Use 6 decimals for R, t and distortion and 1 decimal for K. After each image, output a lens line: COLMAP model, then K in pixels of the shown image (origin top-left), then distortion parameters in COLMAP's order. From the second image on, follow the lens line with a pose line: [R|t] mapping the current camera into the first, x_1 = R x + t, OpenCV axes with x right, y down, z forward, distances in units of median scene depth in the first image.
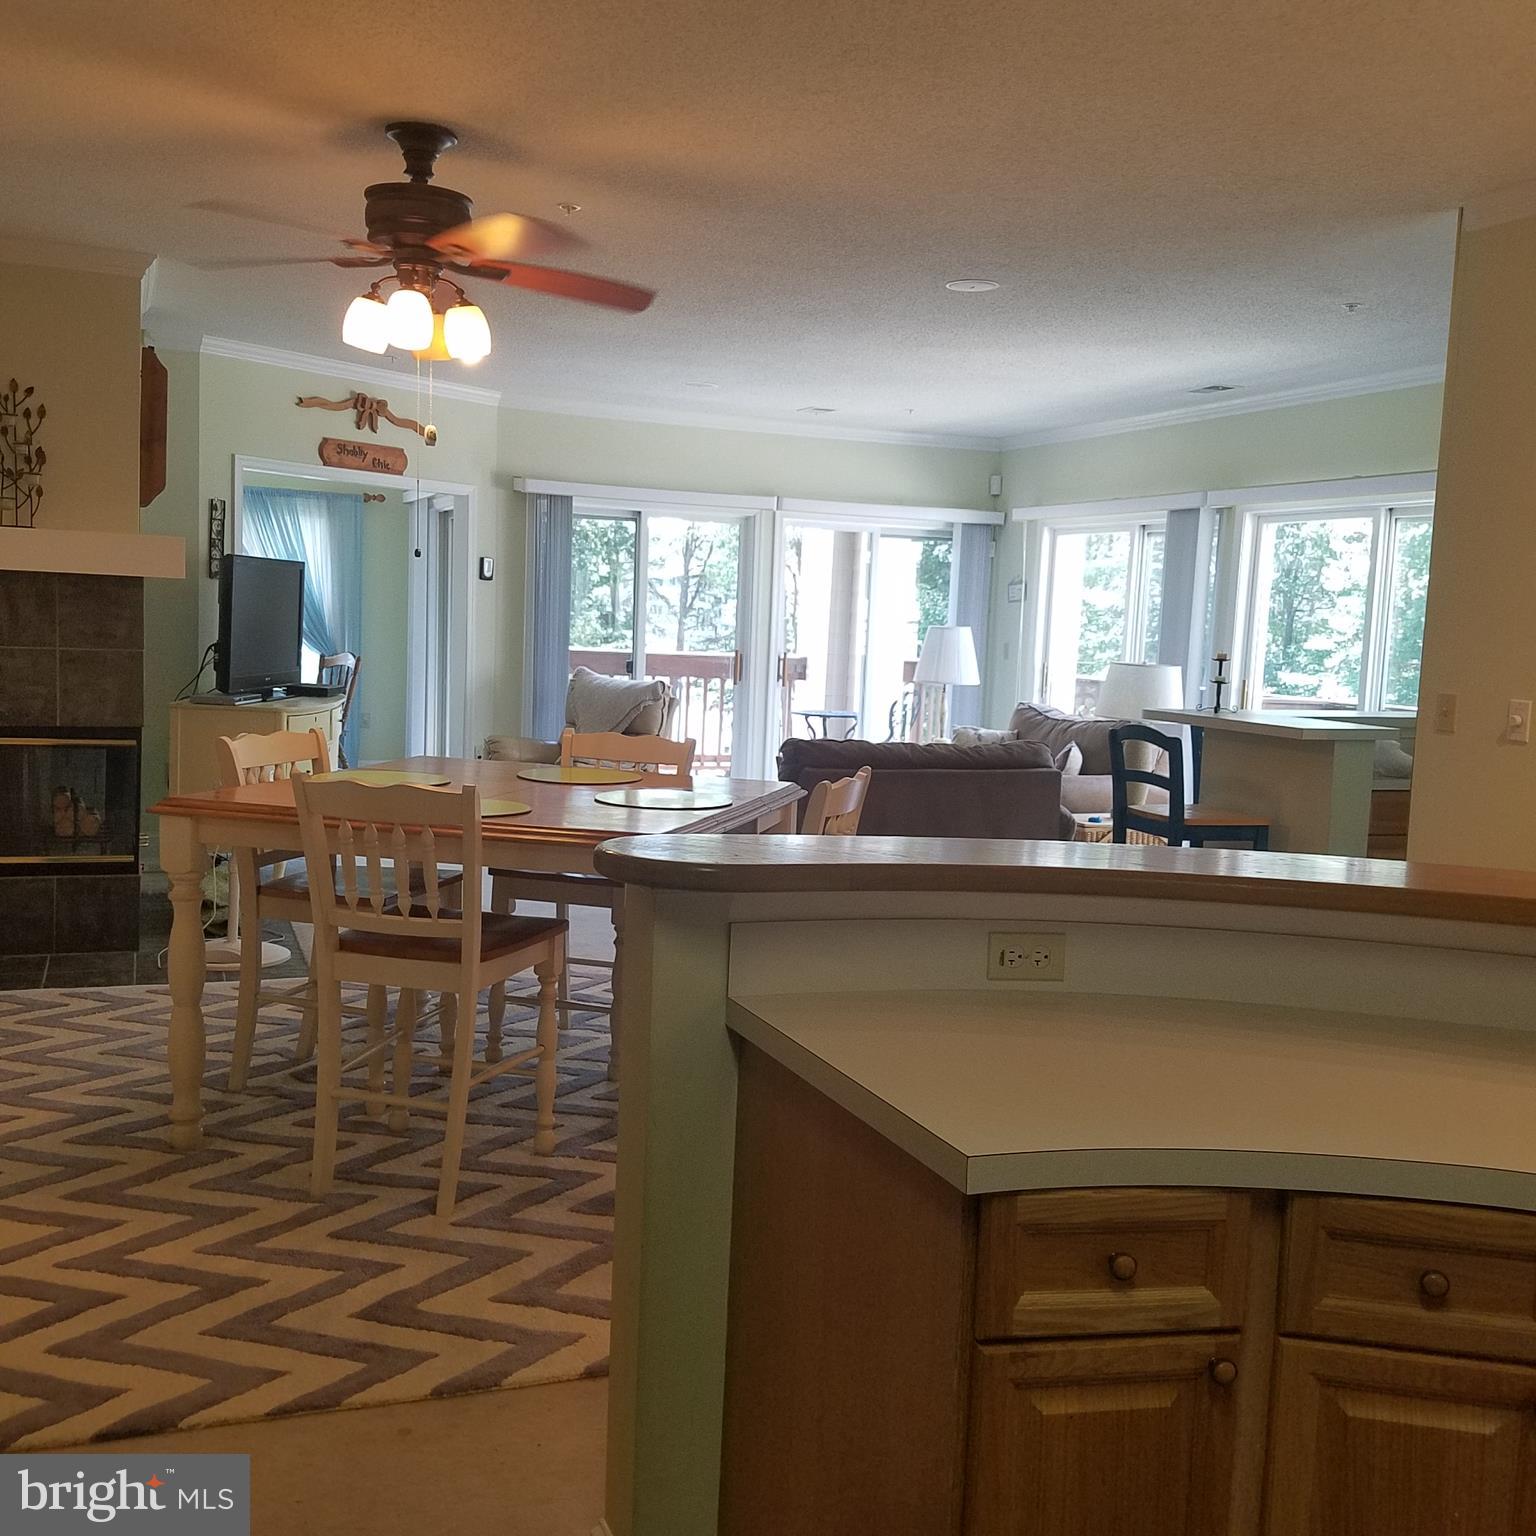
lens RADIAL K [[1578.7, 0, 762.4], [0, 1578.7, 735.6], [0, 0, 1]] dist [0.223091, -0.385545]
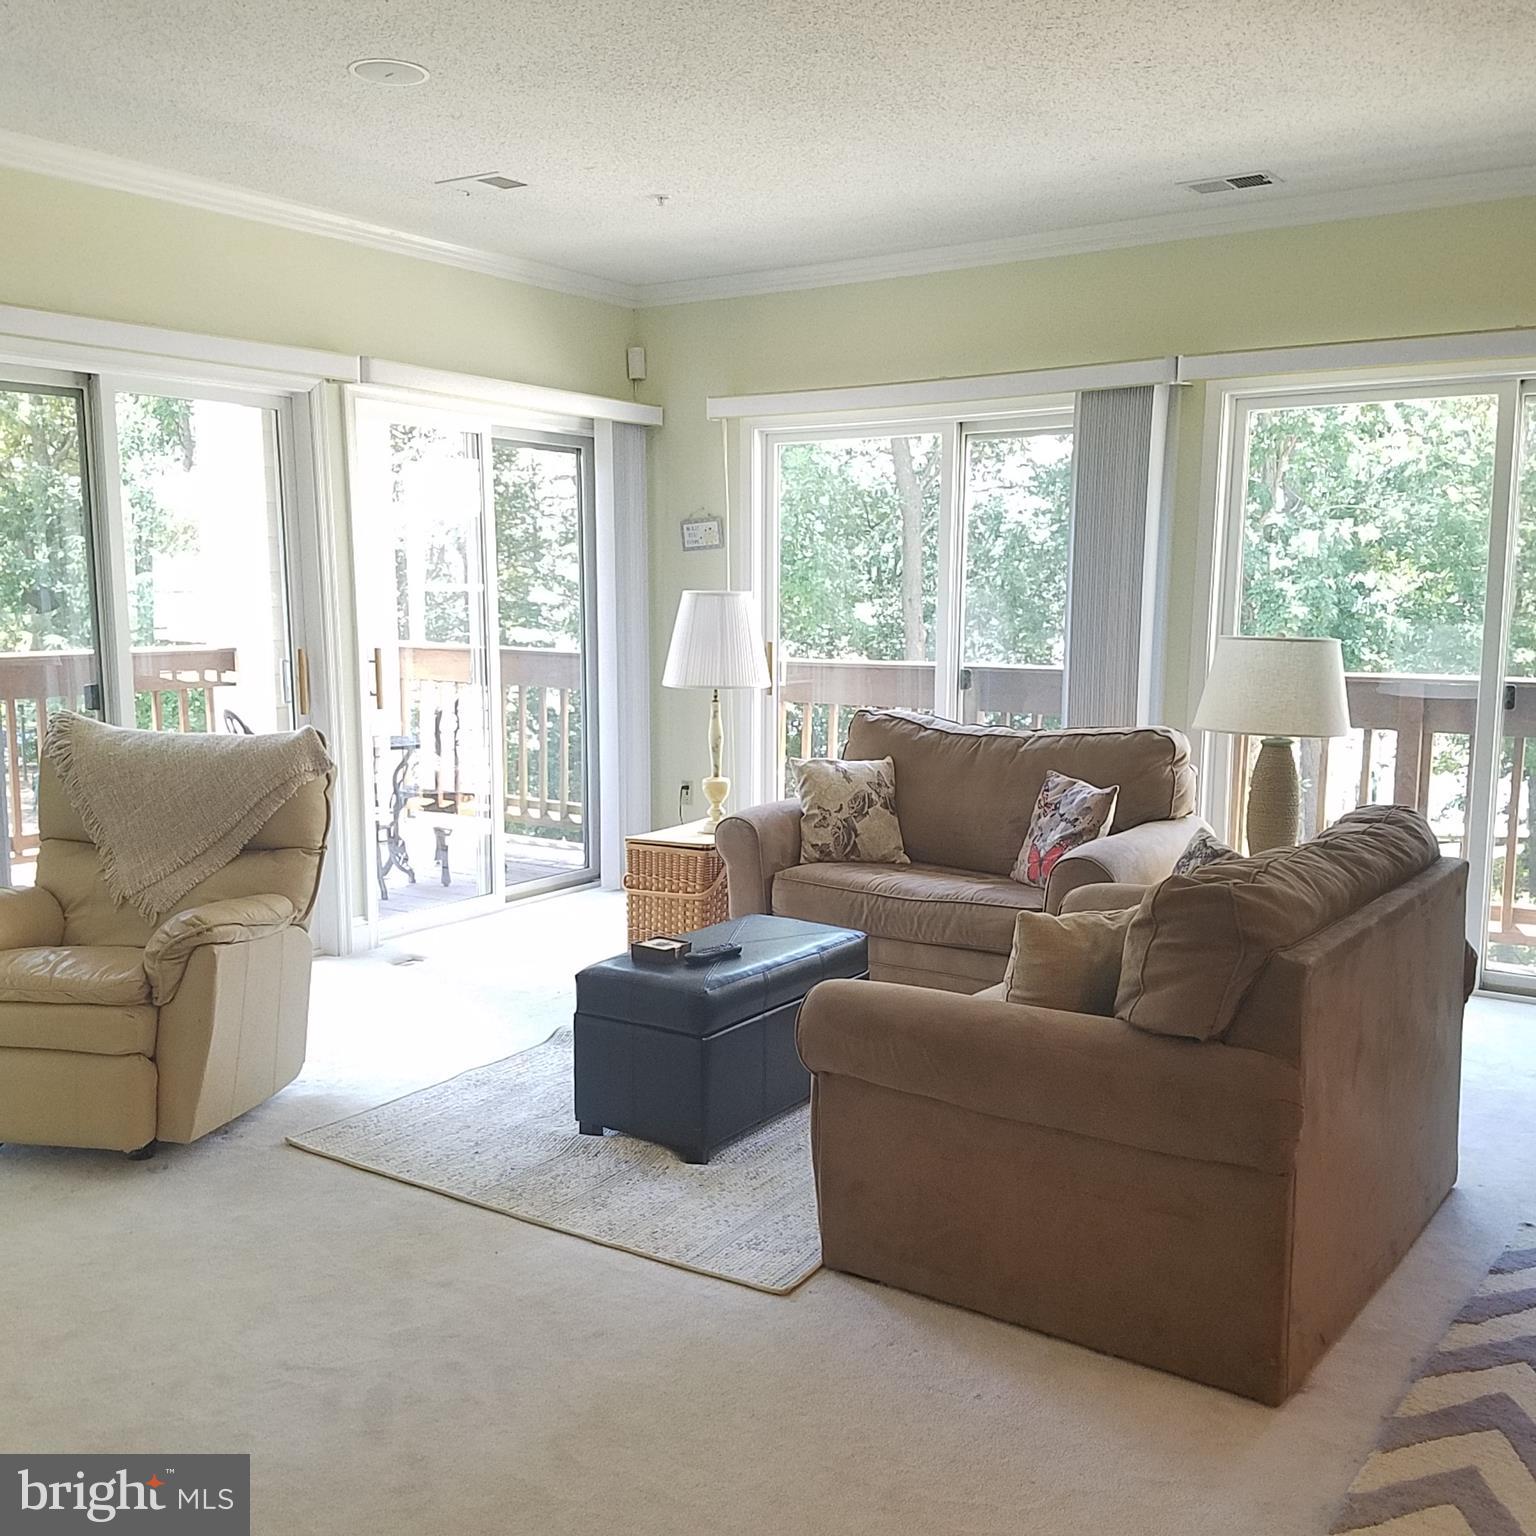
lens RADIAL K [[1548.1, 0, 765.6], [0, 1548.1, 797.6], [0, 0, 1]] dist [0.230649, -0.416621]
pose [[0.828044, -0.117422, 0.548229, -0.214527], [0.078154, 0.992450, 0.094523, -0.049667], [-0.555189, -0.035422, 0.830970, 0.545527]]
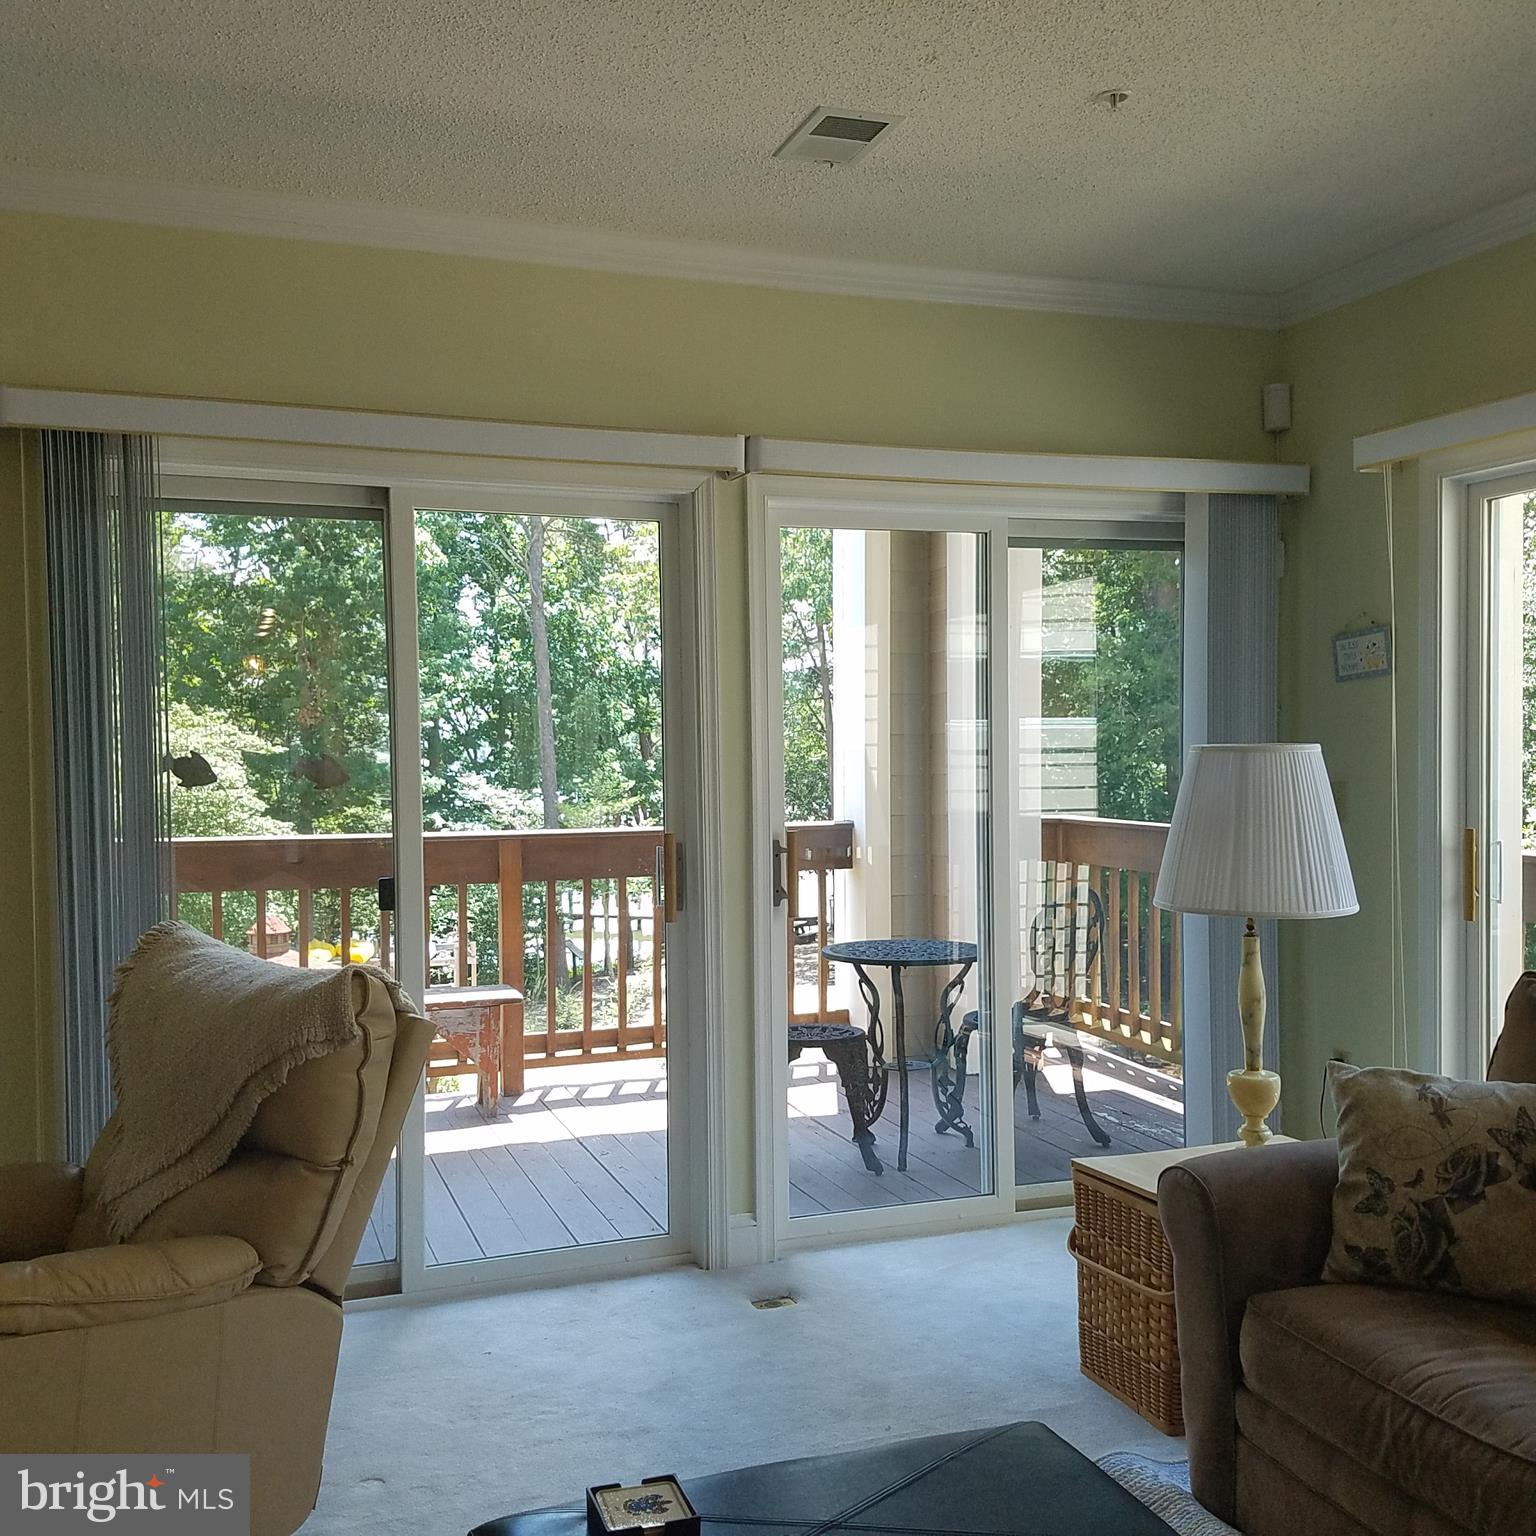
lens RADIAL K [[1548.1, 0, 765.6], [0, 1548.1, 797.6], [0, 0, 1]] dist [0.230649, -0.416621]
pose [[0.997908, -0.054582, -0.034661, 0.026057], [0.052784, 0.997311, -0.050830, -0.049676], [0.037342, 0.048894, 0.998106, 0.715878]]
